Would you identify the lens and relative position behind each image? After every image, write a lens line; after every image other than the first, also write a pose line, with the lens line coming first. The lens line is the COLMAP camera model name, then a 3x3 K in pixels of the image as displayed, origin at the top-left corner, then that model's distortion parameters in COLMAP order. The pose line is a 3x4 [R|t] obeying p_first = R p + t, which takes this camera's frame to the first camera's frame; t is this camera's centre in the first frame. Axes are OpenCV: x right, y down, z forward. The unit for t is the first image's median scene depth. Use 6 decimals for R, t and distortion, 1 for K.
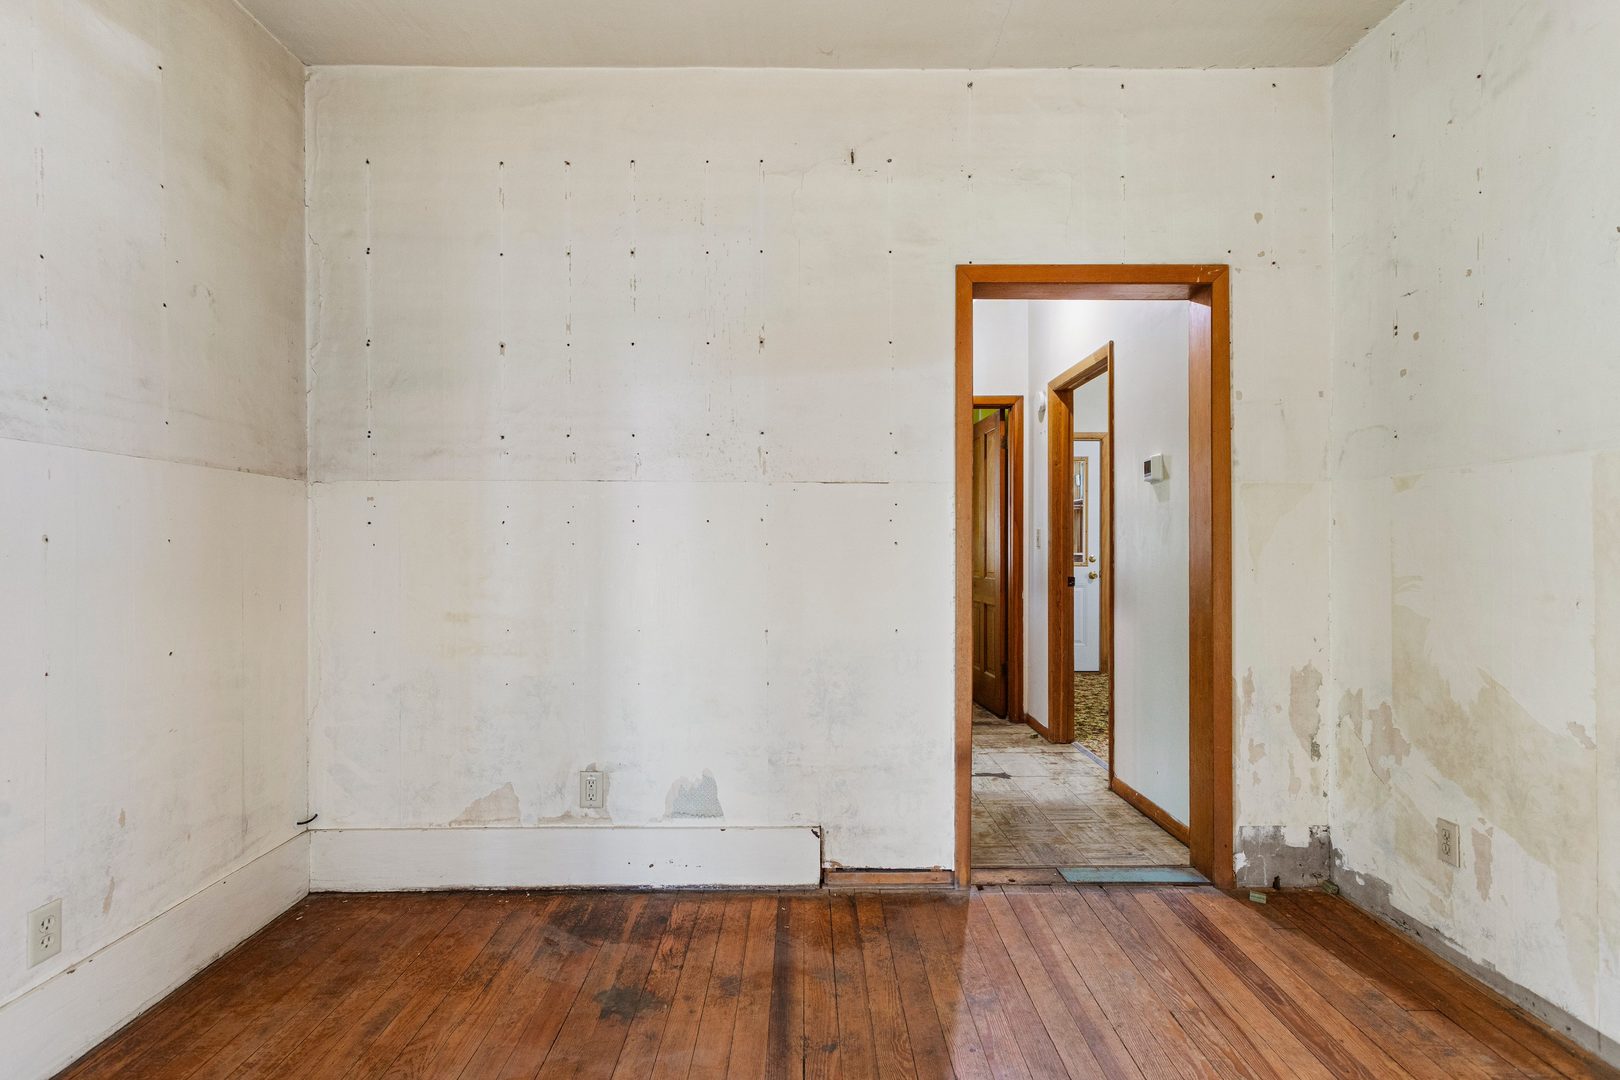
lens RADIAL K [[796.2, 0, 811.3], [0, 796.2, 546.6], [0, 0, 1]] dist [0.000066, 0.000917]
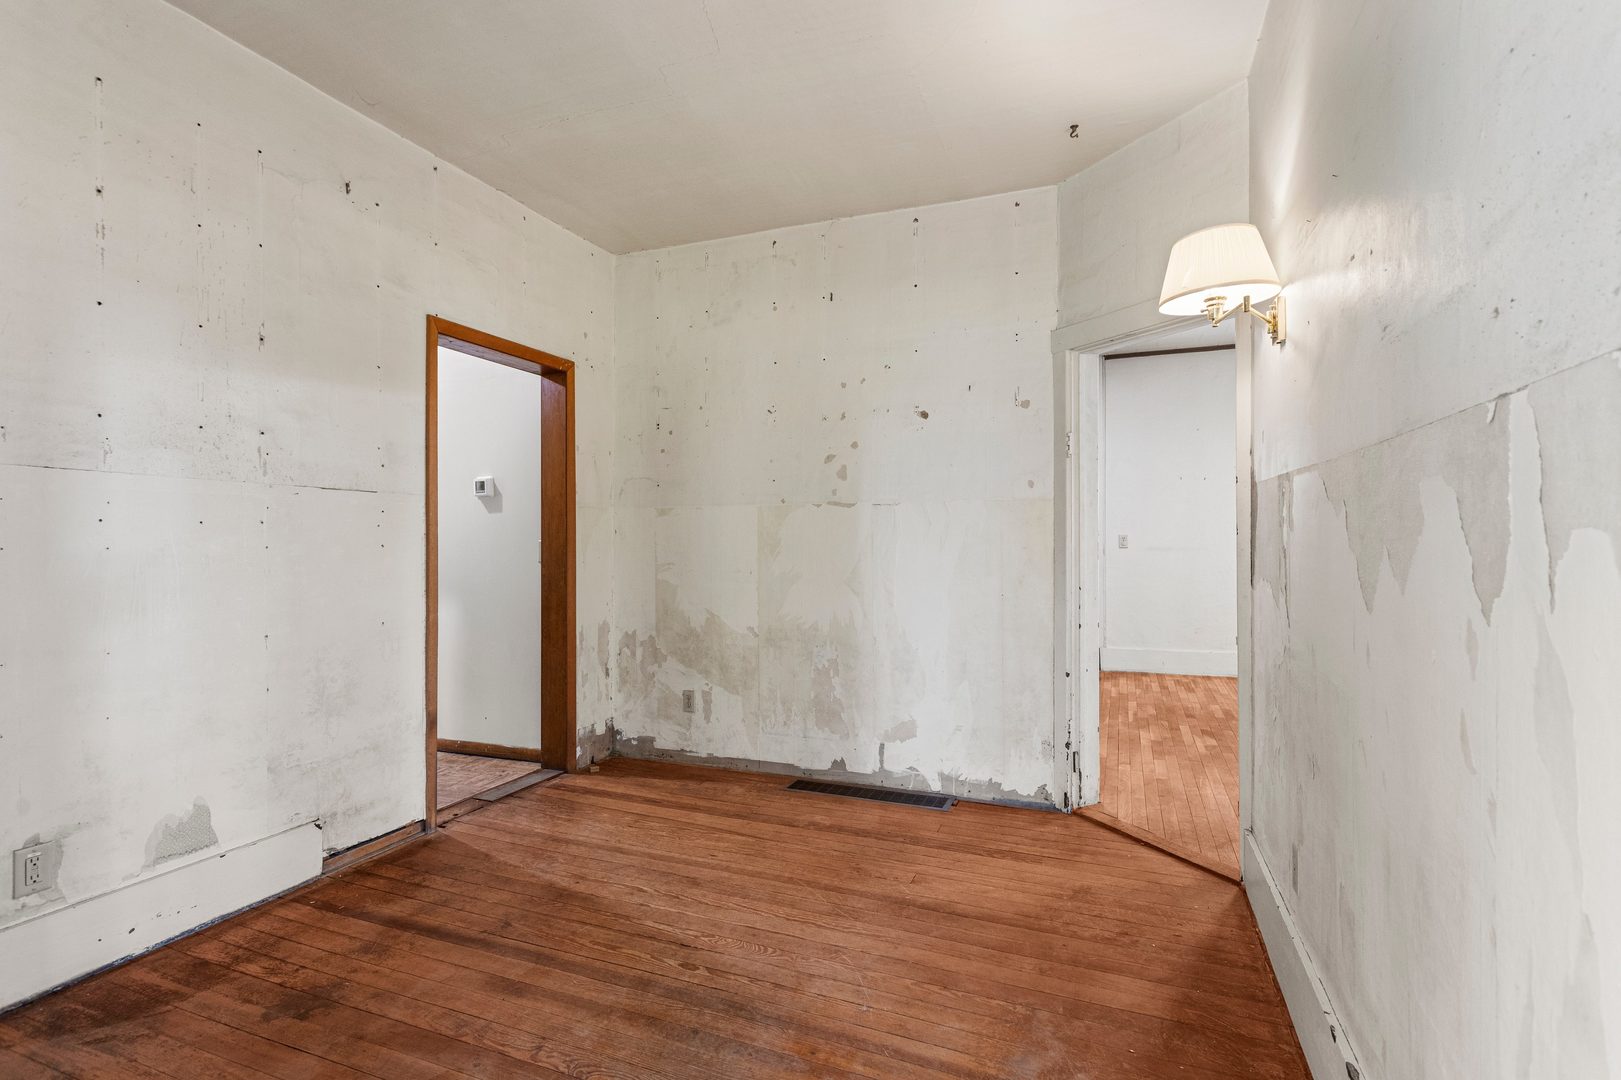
lens RADIAL K [[778.0, 0, 809.0], [0, 778.0, 538.2], [0, 0, 1]] dist [0.001506, 0.000641]
pose [[0.373645, 0.004504, 0.927561, -0.700844], [-0.000875, 0.999989, -0.004503, -0.010959], [-0.927571, 0.000871, 0.373645, 0.027463]]
